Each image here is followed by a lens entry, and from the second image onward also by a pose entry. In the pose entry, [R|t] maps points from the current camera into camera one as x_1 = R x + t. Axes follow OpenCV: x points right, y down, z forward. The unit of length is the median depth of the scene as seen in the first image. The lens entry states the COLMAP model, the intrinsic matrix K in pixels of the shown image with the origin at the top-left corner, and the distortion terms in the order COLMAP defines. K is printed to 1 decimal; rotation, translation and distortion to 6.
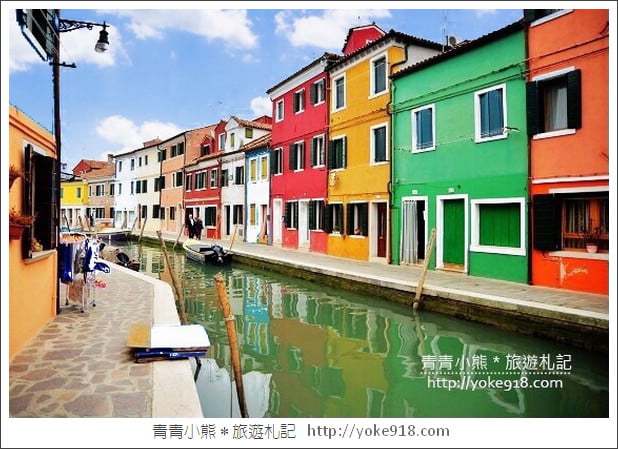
lens RADIAL K [[488.3, 0, 309.0], [0, 488.3, 214.5], [0, 0, 1]] dist [-0.147787, 0.143220]
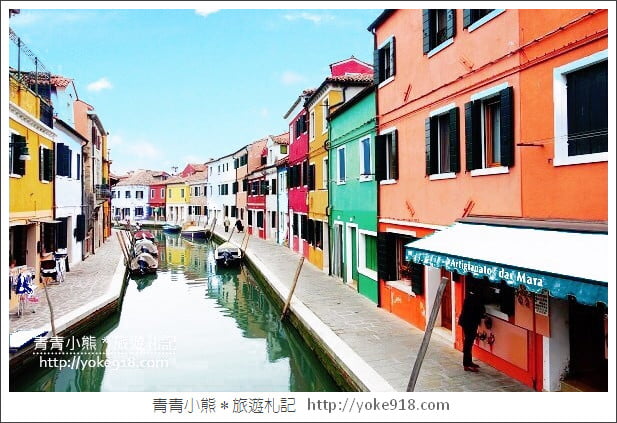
lens RADIAL K [[467.6, 0, 310.5], [0, 467.6, 198.3], [0, 0, 1]] dist [0.007055, 0.000902]
pose [[0.963687, -0.017862, -0.266438, 0.214271], [0.018536, 0.999828, 0.000016, -0.044293], [0.266392, -0.004954, 0.963852, -0.060730]]
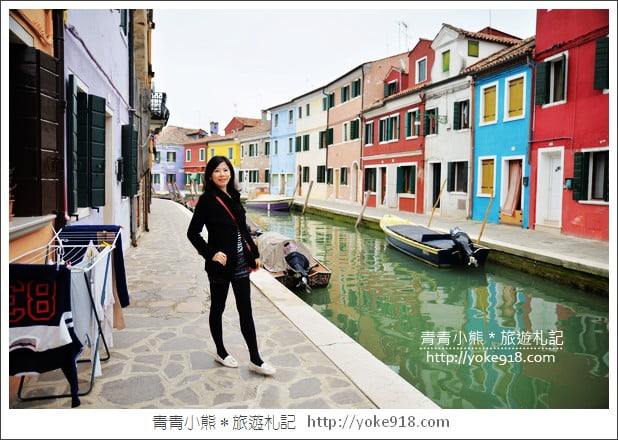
lens RADIAL K [[487.8, 0, 309.0], [0, 487.8, 220.0], [0, 0, 1]] dist [-0.076330, 0.001229]
pose [[0.955036, 0.023955, -0.295520, -0.126185], [0.000446, 0.996613, 0.082228, 0.004121], [0.296489, -0.078662, 0.951791, 0.290857]]
